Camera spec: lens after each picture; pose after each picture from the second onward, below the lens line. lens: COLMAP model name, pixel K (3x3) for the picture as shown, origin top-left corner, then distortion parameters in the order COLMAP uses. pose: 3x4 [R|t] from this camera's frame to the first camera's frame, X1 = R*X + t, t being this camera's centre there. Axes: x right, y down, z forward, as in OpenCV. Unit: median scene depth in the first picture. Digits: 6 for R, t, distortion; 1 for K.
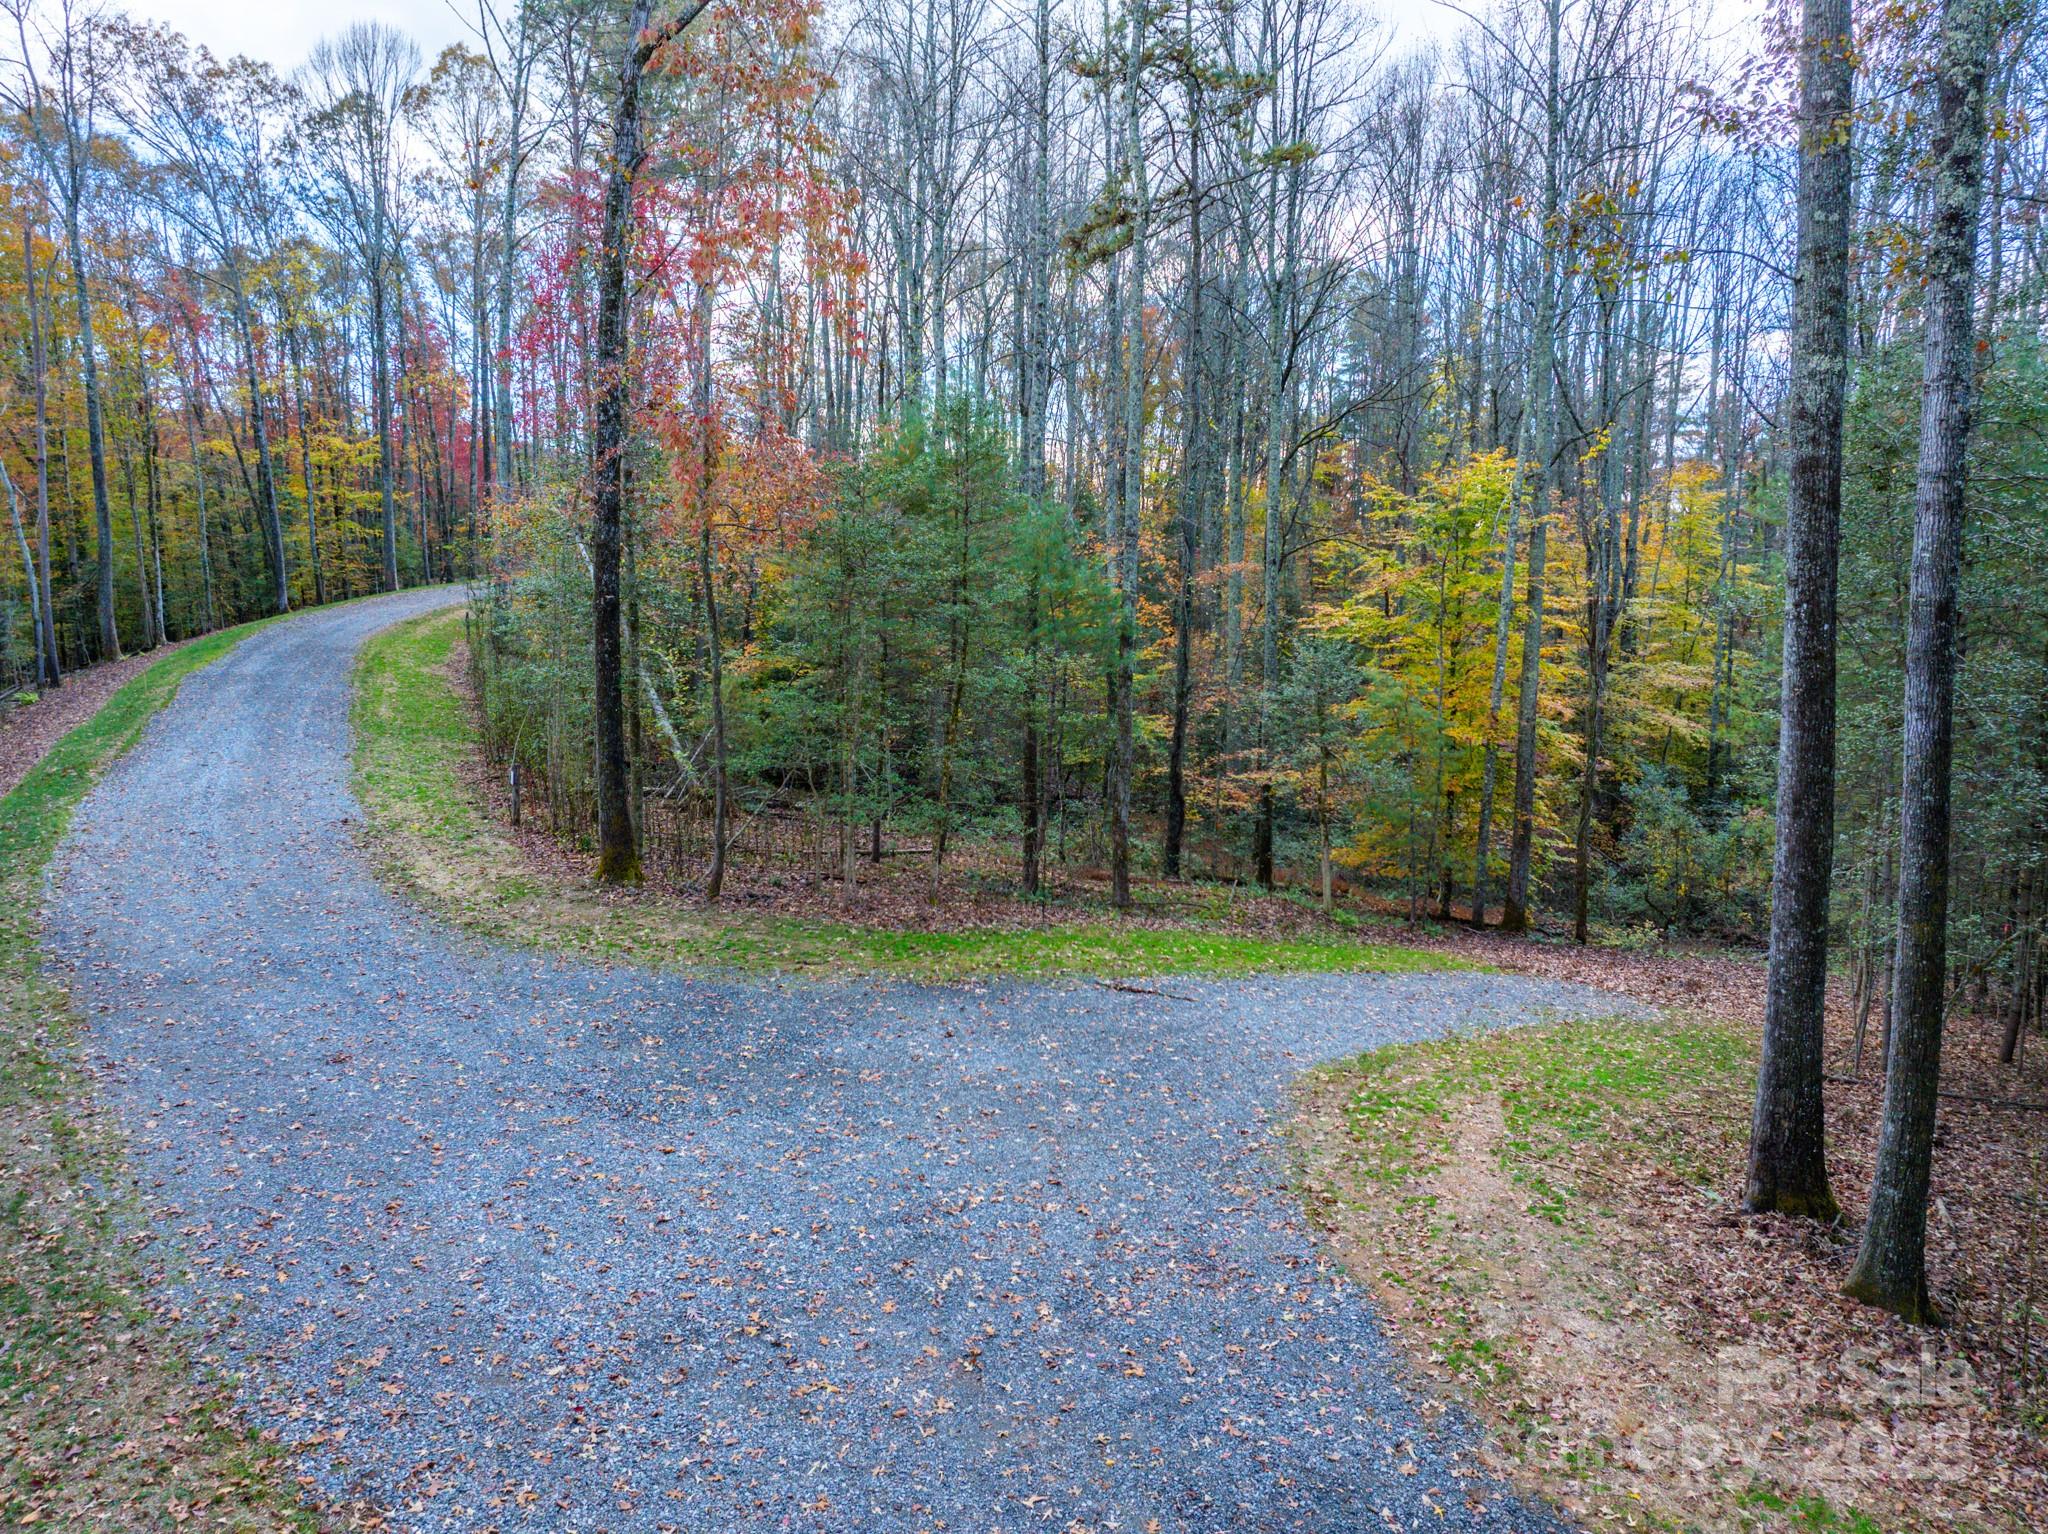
lens RADIAL K [[1435.8, 0, 1042.4], [0, 1435.8, 771.5], [0, 0, 1]] dist [-0.084586, 0.057803]
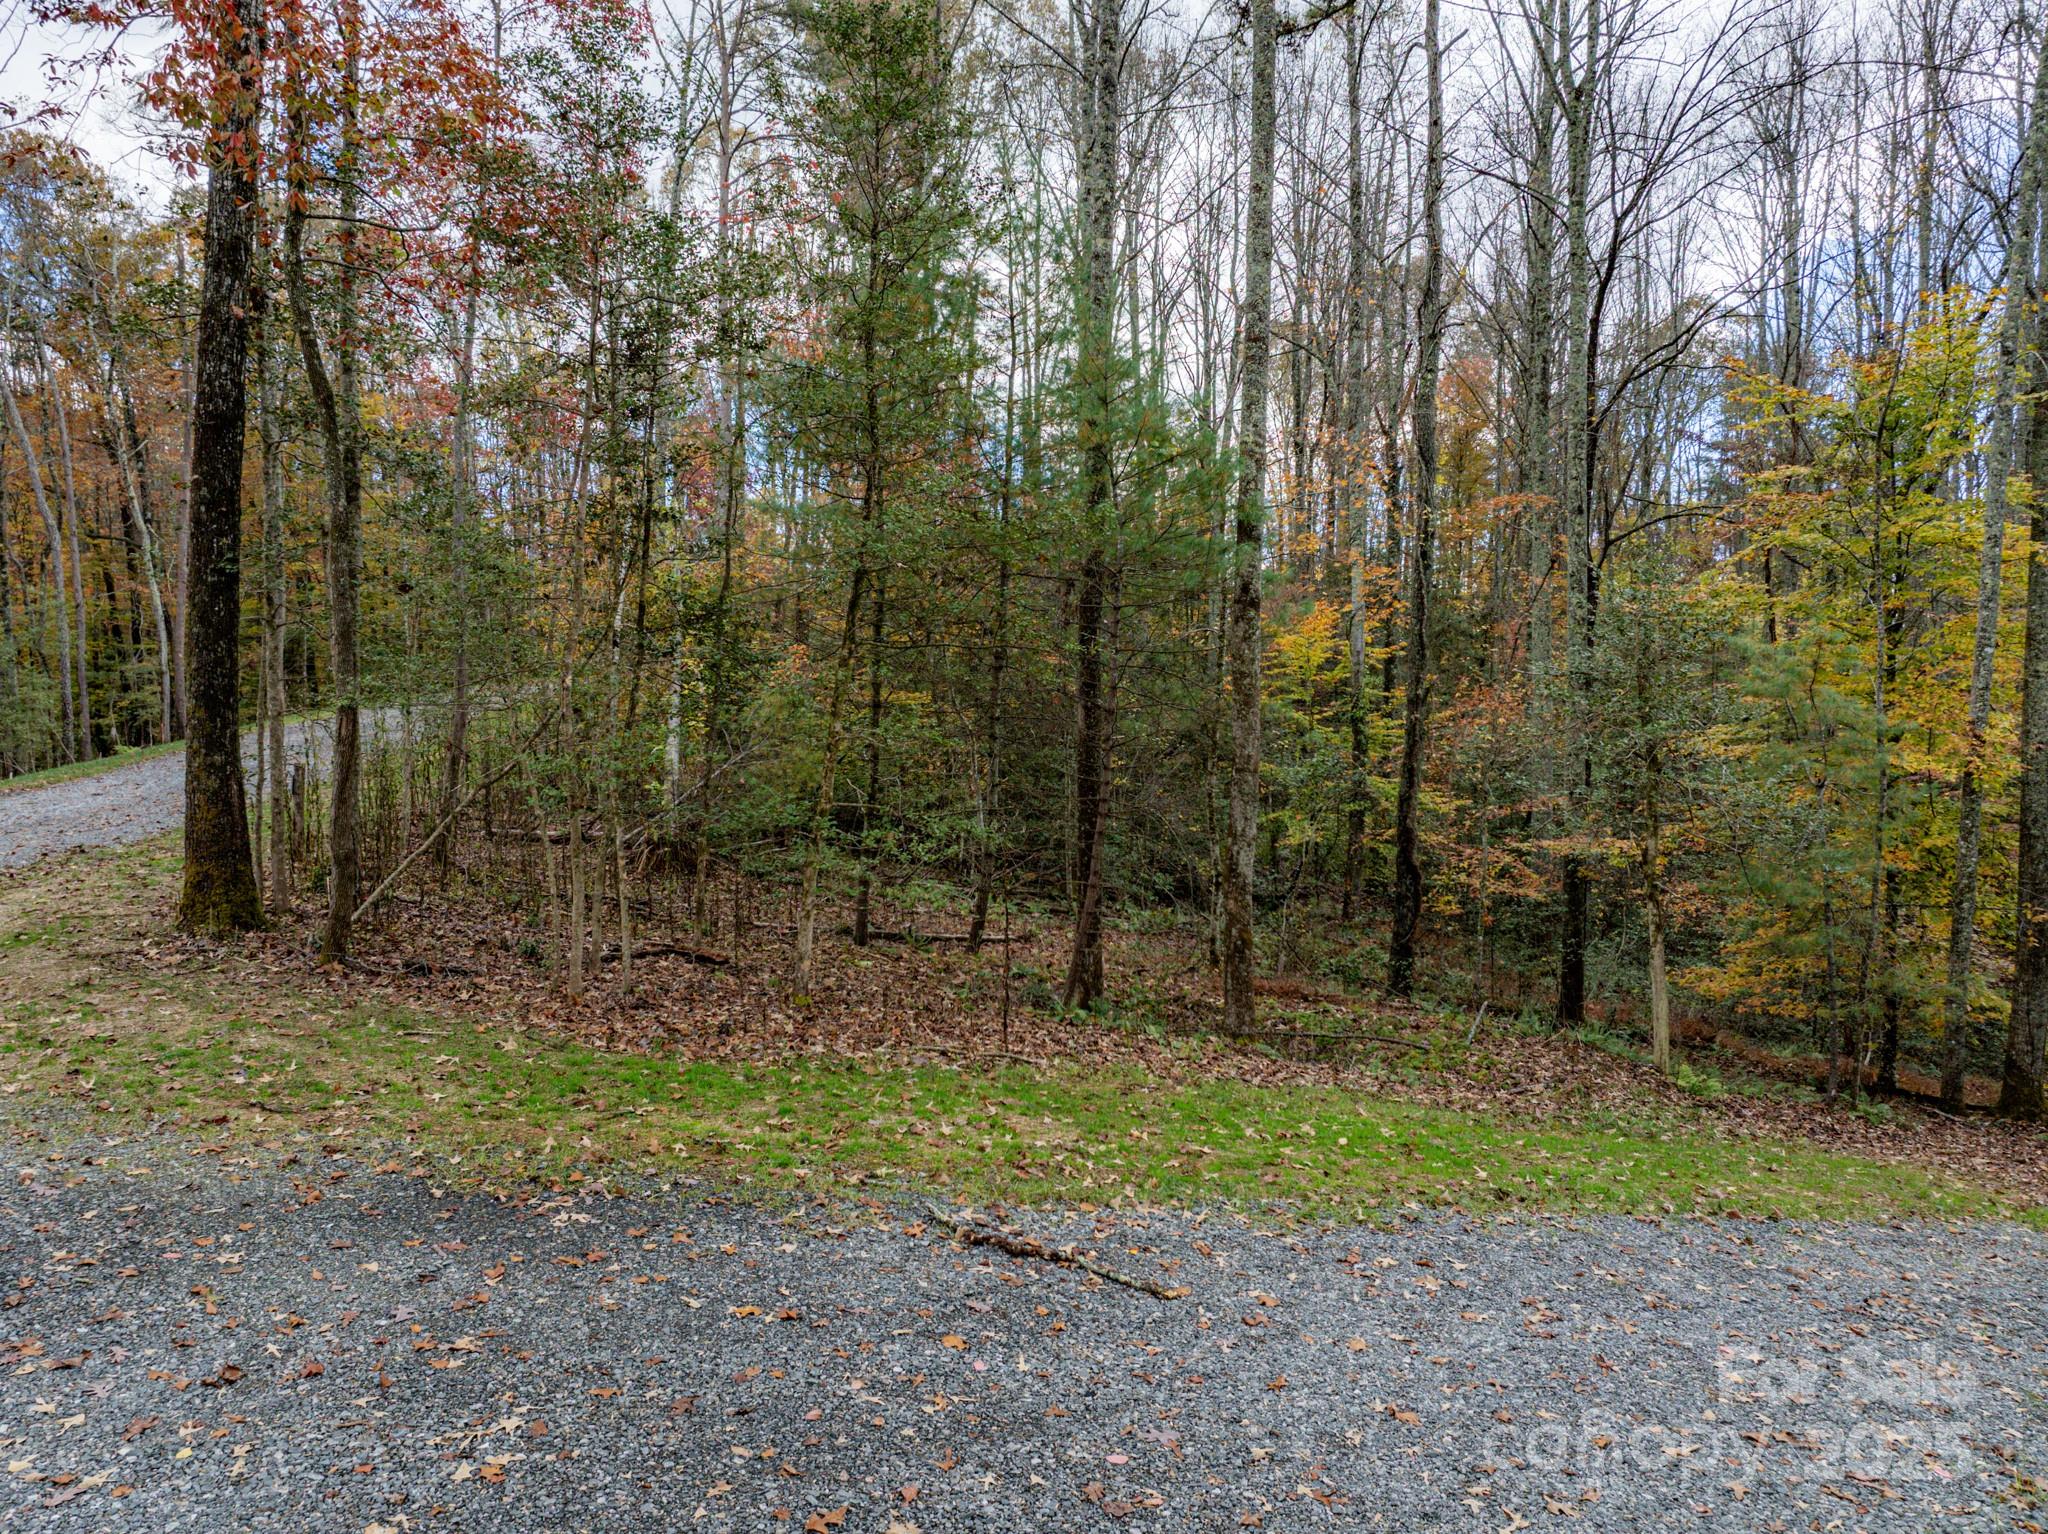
lens RADIAL K [[1435.8, 0, 1042.4], [0, 1435.8, 771.5], [0, 0, 1]] dist [-0.084586, 0.057803]
pose [[0.970766, 0.006808, -0.239932, 0.087109], [-0.030094, 0.995163, -0.093519, 0.038365], [0.238135, 0.098005, 0.966275, 0.366510]]
